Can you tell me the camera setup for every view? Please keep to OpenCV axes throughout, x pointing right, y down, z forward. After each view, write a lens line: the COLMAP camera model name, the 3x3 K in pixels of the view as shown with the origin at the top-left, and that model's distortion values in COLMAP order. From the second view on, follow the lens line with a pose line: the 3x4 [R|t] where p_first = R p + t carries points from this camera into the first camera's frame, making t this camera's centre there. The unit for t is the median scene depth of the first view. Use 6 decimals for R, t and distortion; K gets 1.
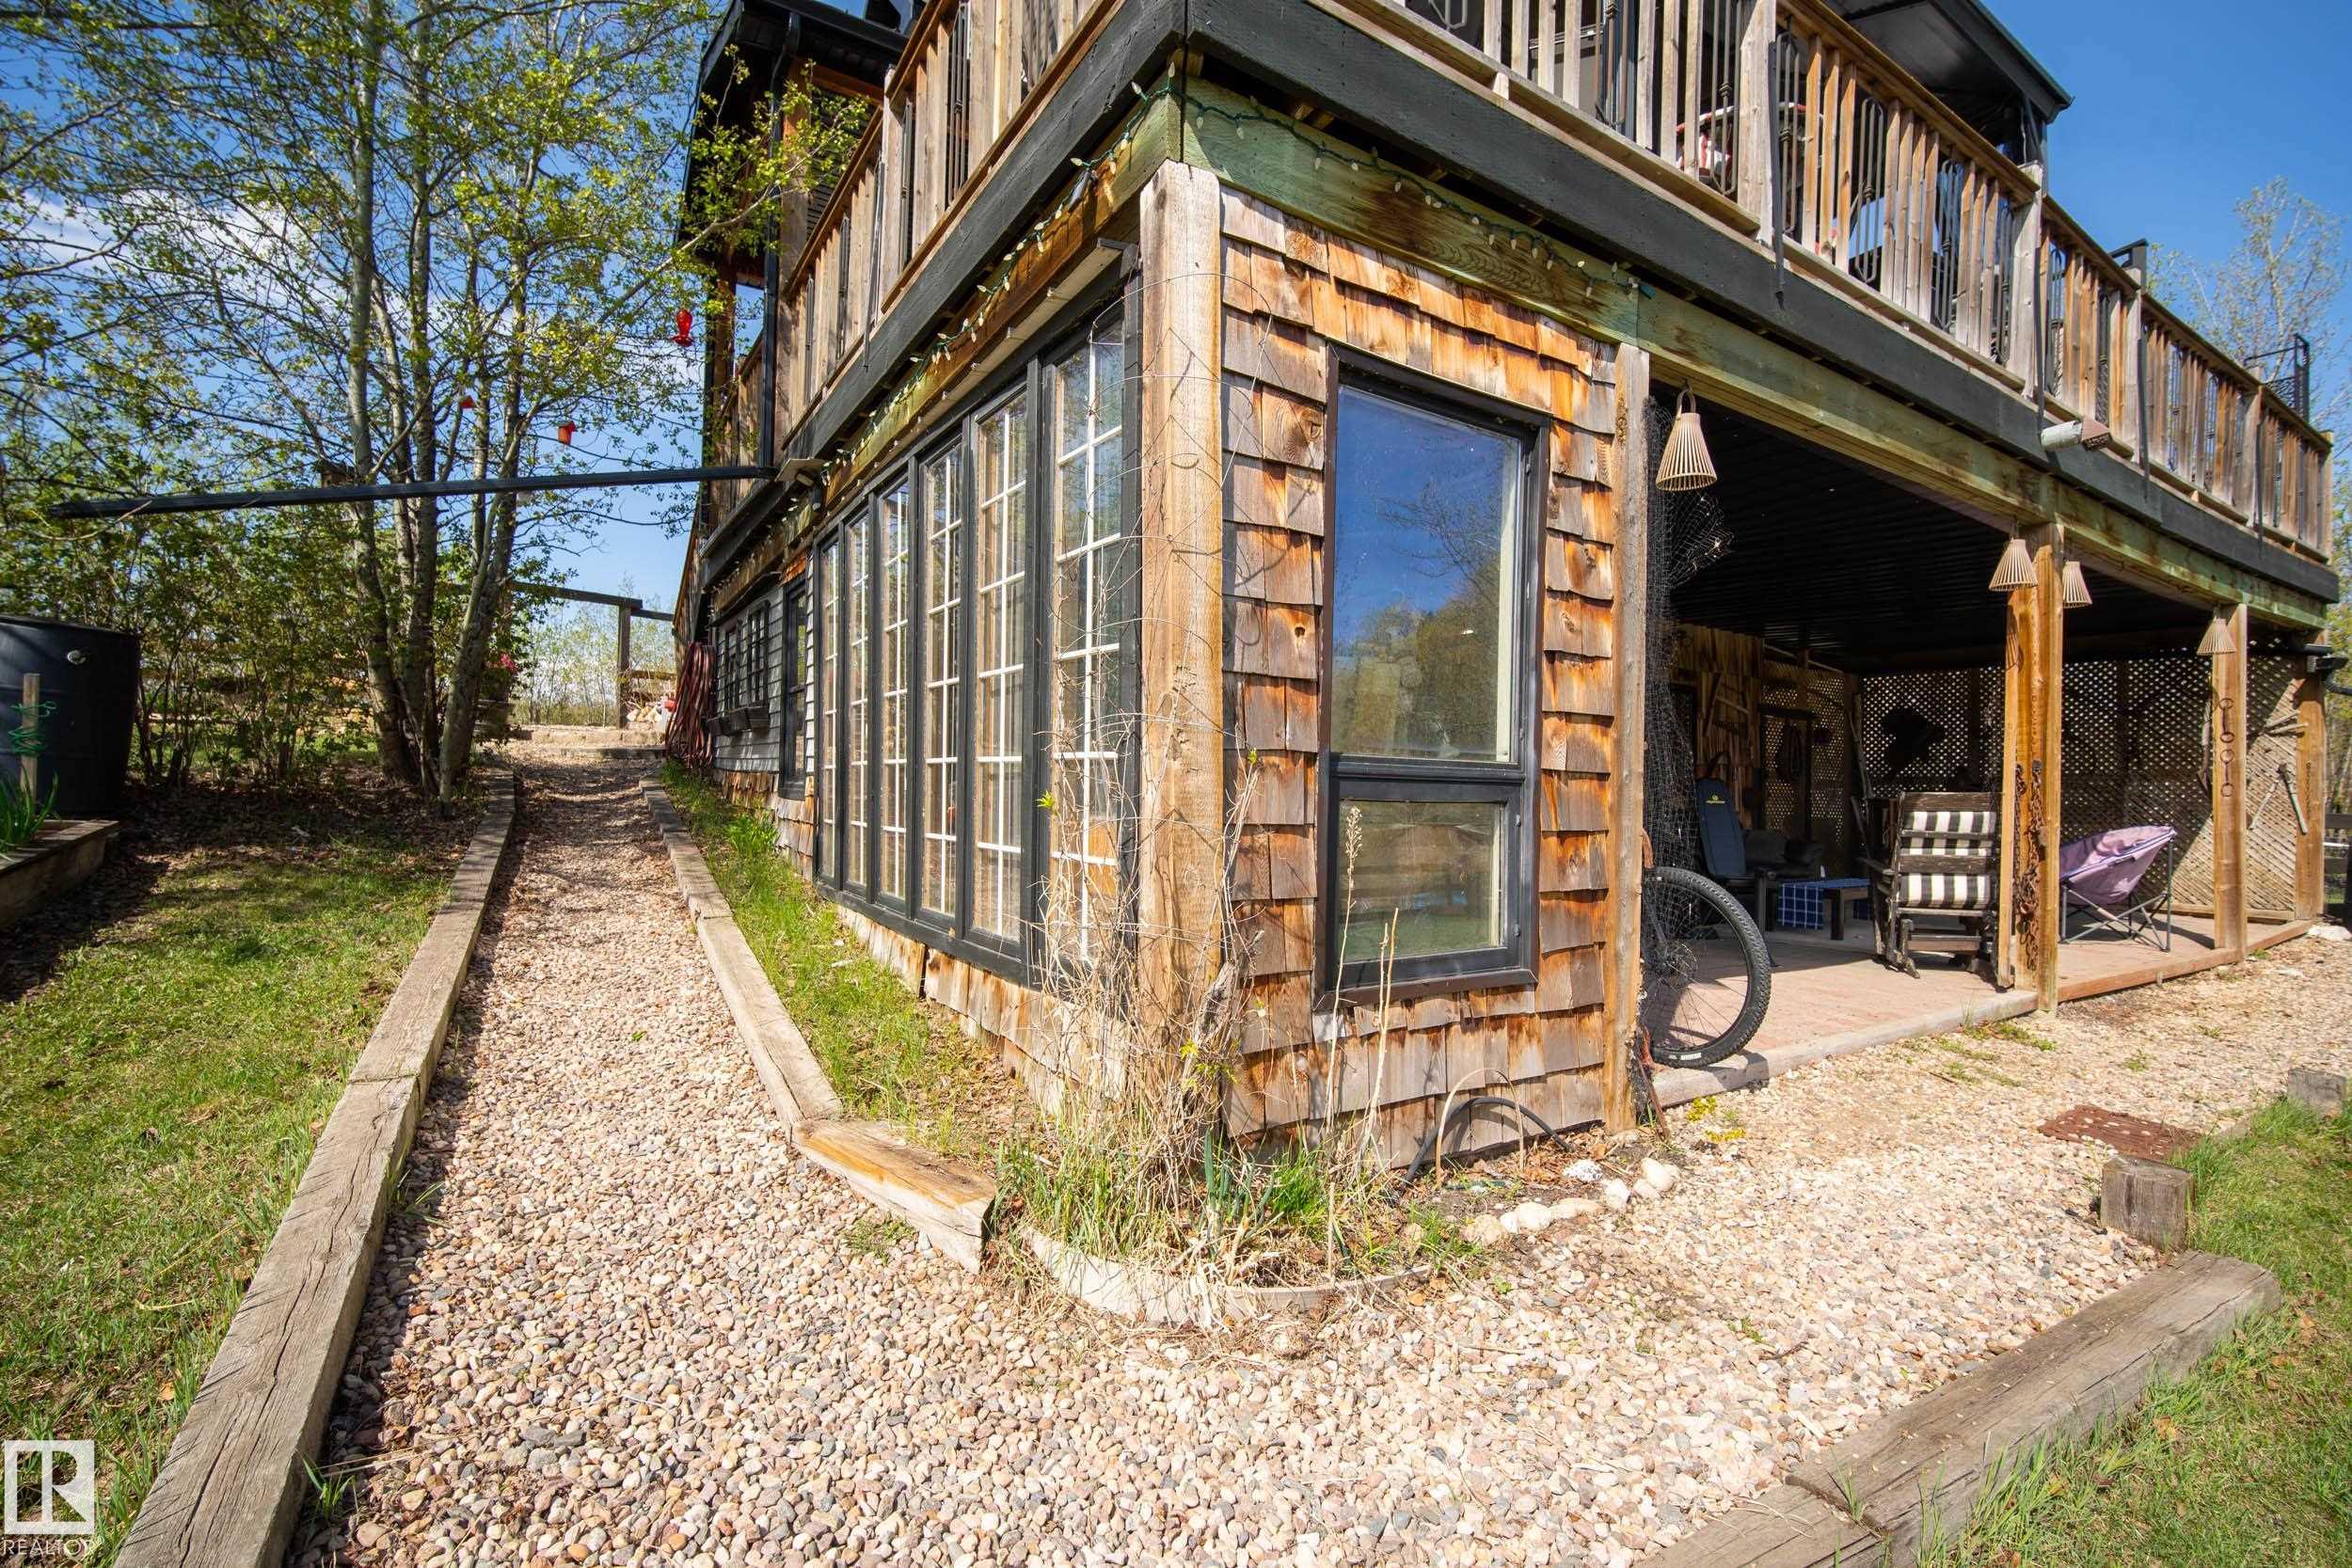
lens RADIAL K [[1046.5, 0, 1177.8], [0, 1046.5, 779.9], [0, 0, 1]] dist [-0.004979, -0.000388]
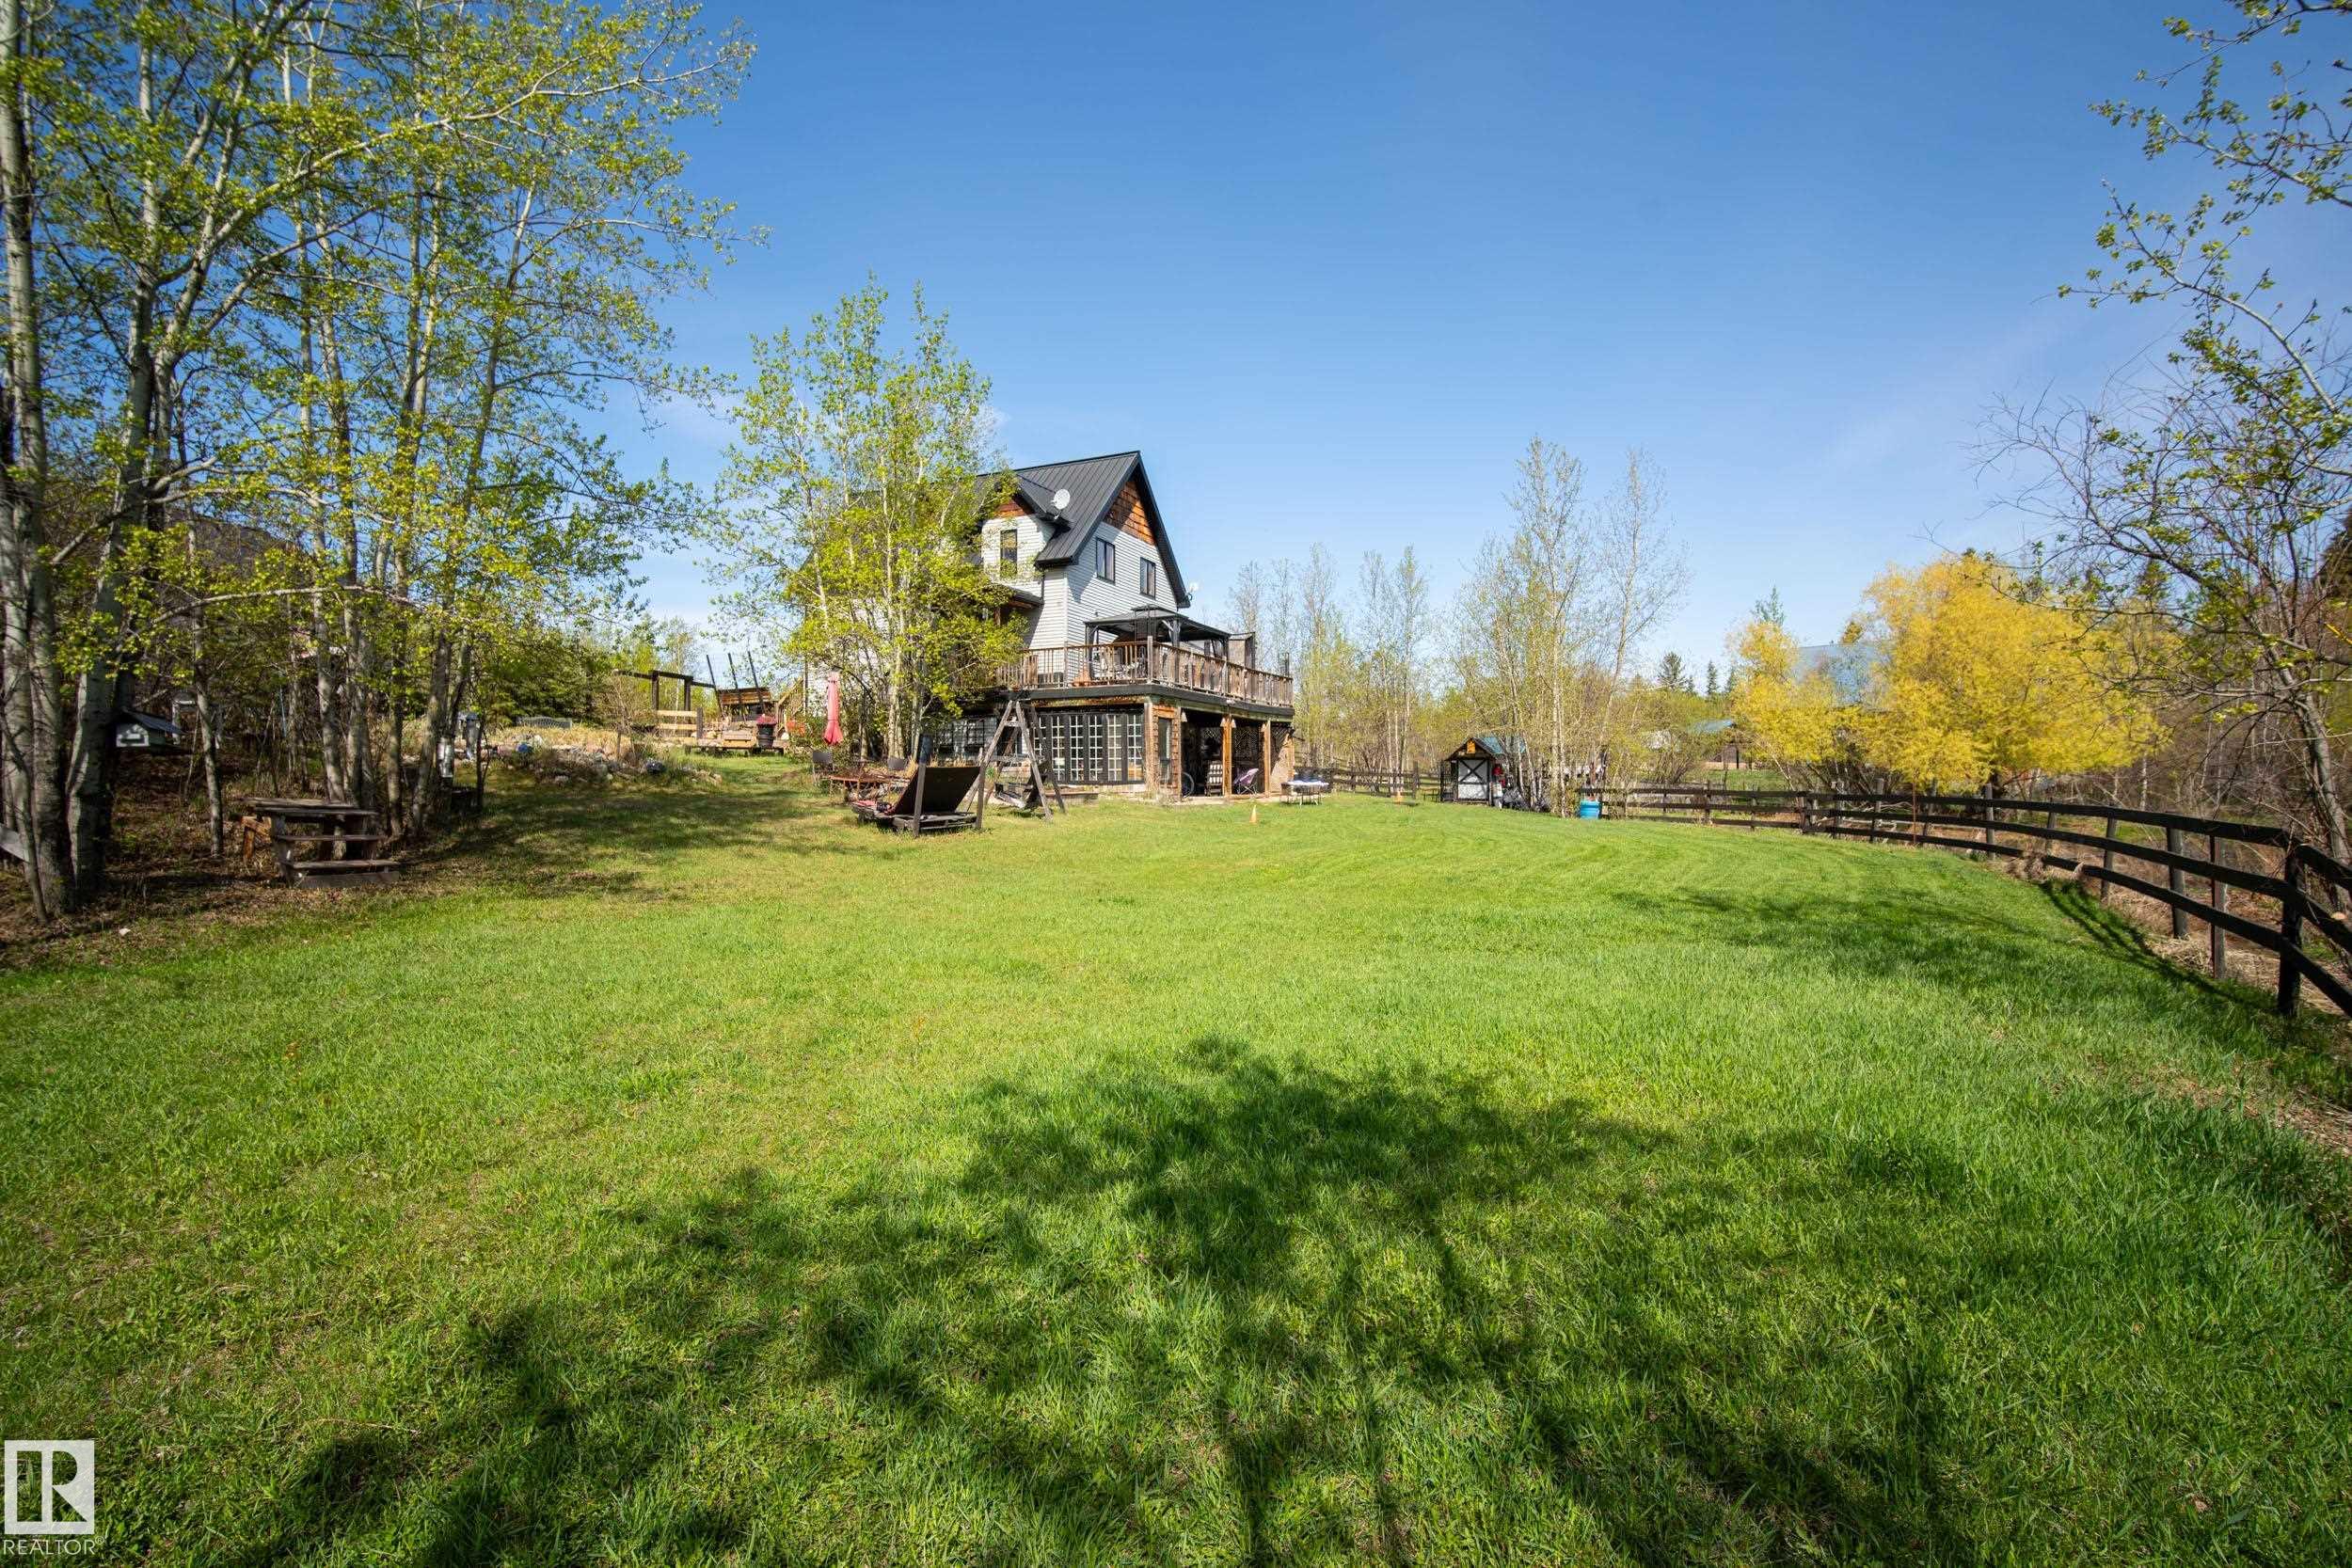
lens RADIAL K [[1046.5, 0, 1175.9], [0, 1046.5, 778.1], [0, 0, 1]] dist [-0.004979, -0.000388]
pose [[0.846108, -0.024187, 0.532462, -3.979428], [0.013665, 0.999626, 0.023692, -0.052972], [-0.532836, -0.012770, 0.846122, -5.949721]]
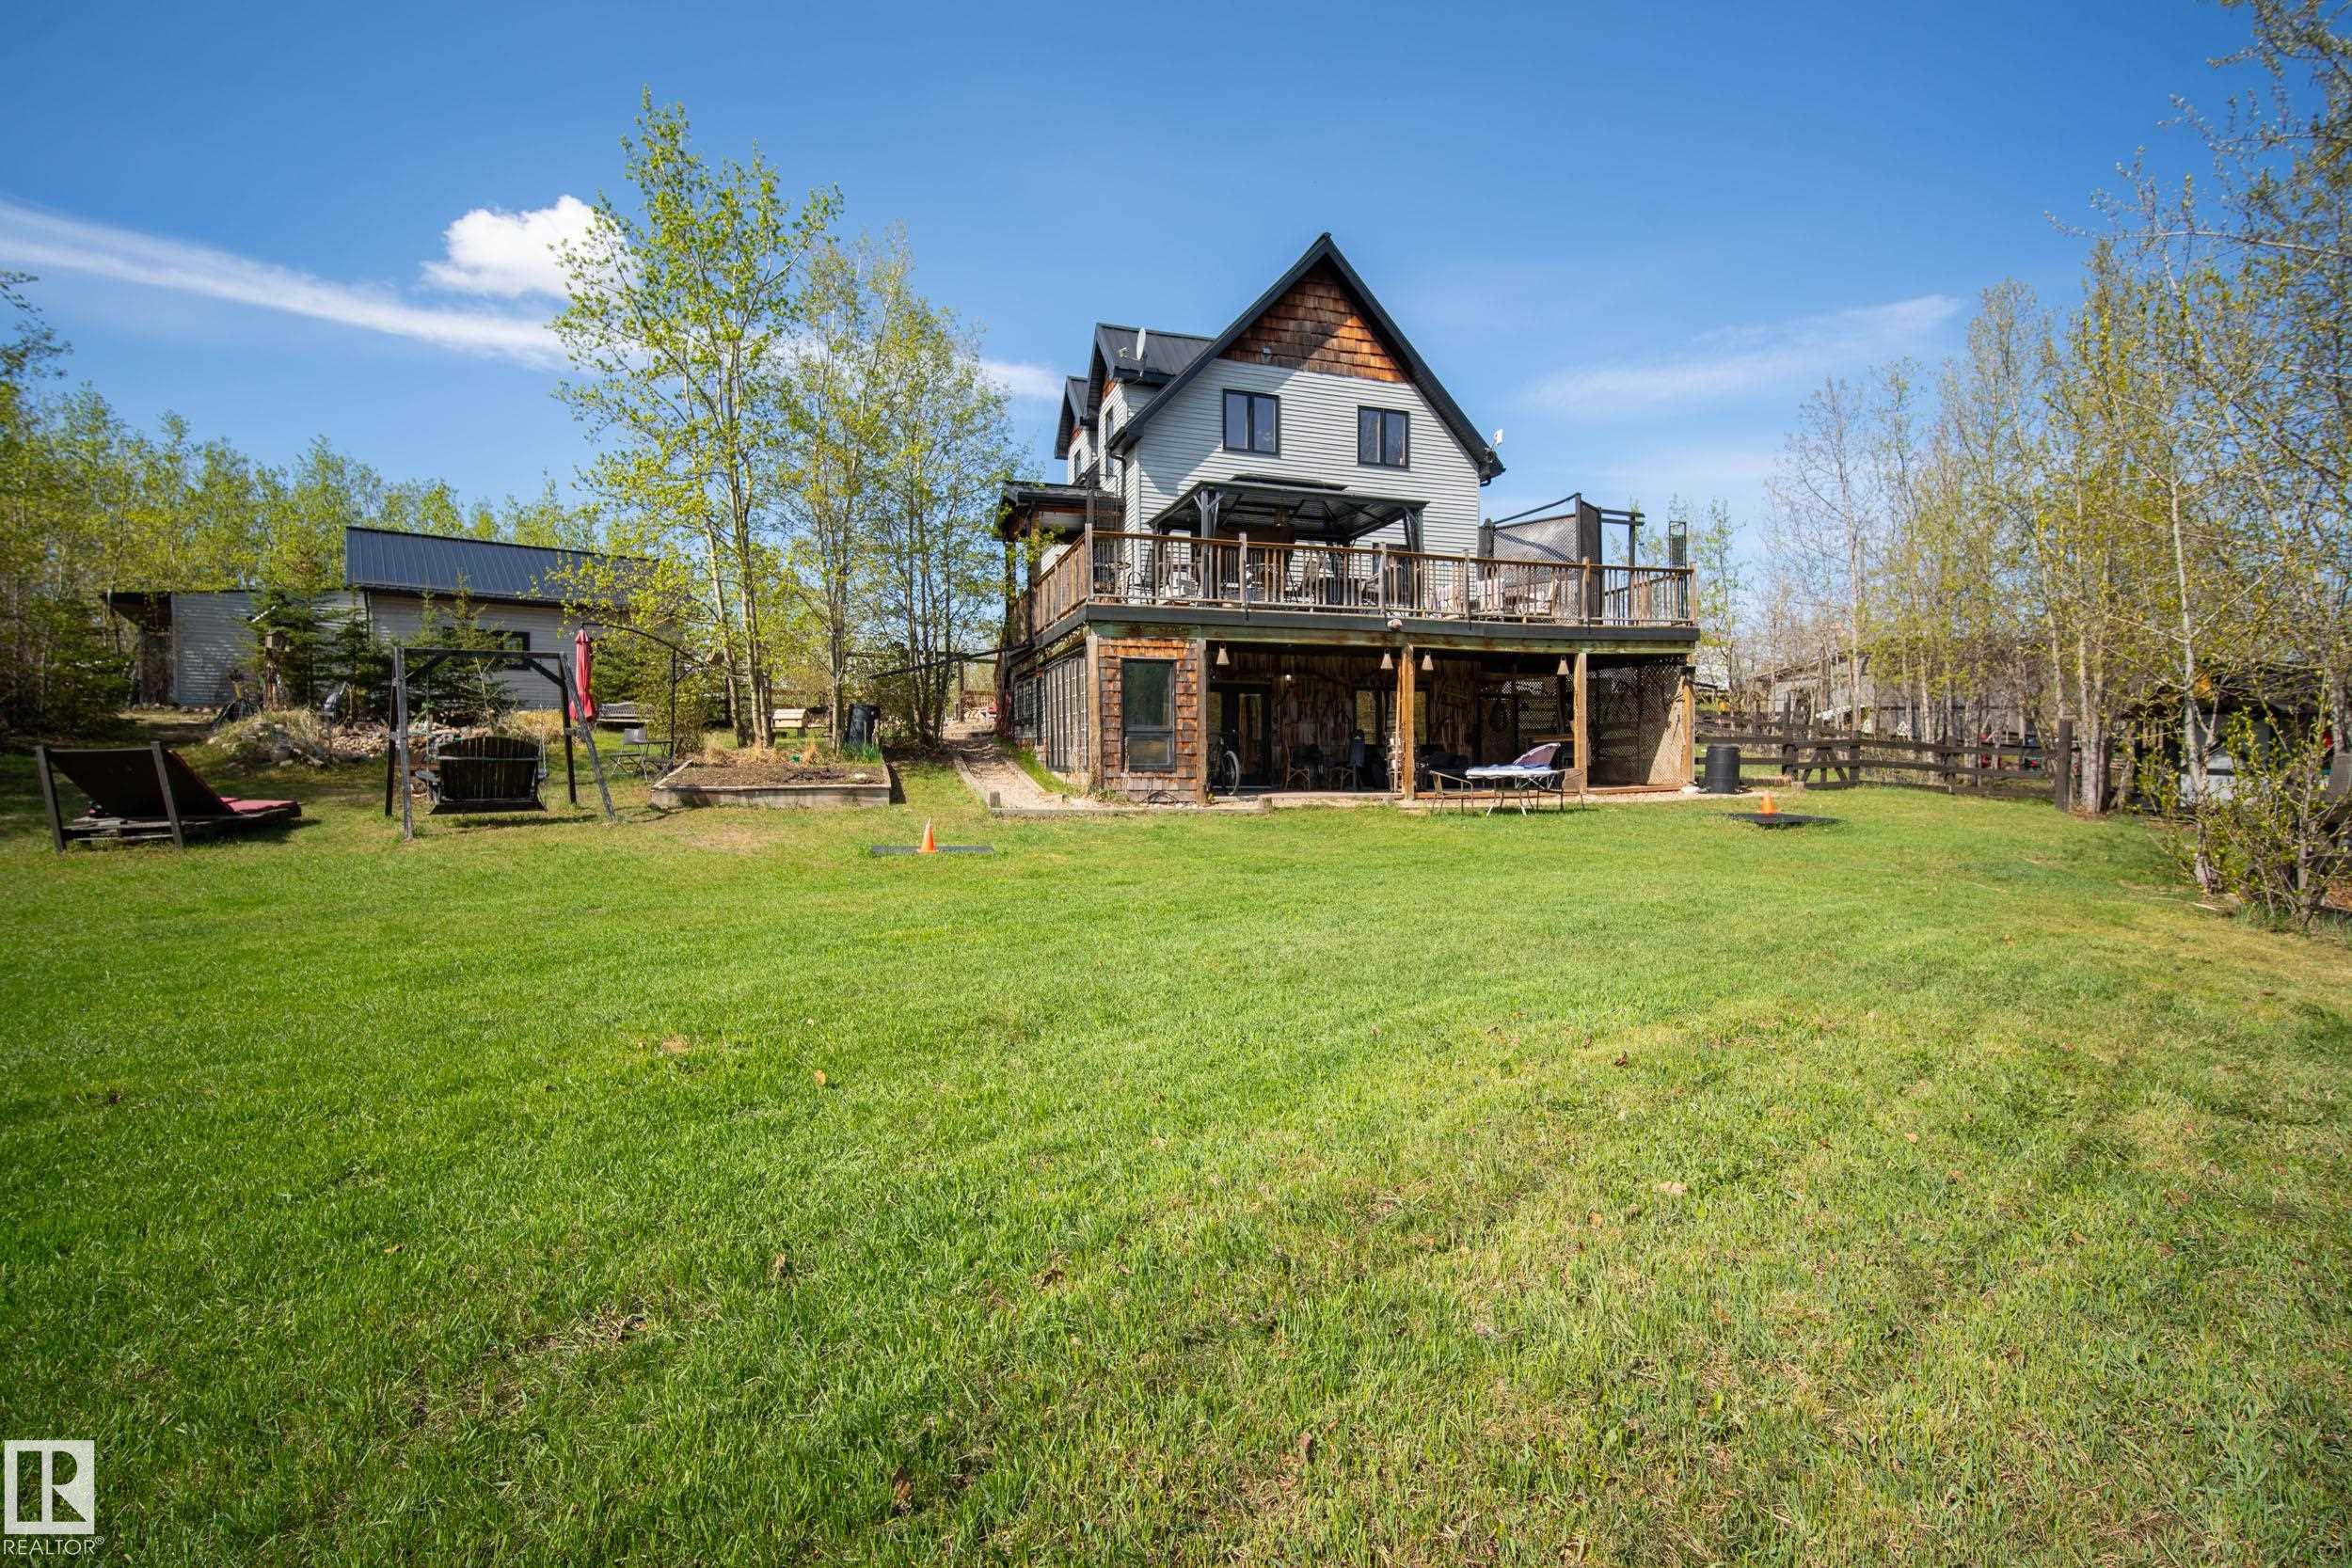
lens RADIAL K [[1046.5, 0, 1178.2], [0, 1046.5, 783.8], [0, 0, 1]] dist [-0.004979, -0.000388]
pose [[0.971015, -0.022630, -0.237945, 1.459206], [0.030526, 0.999097, 0.029550, 0.096051], [0.237062, -0.035957, 0.970829, -3.677173]]
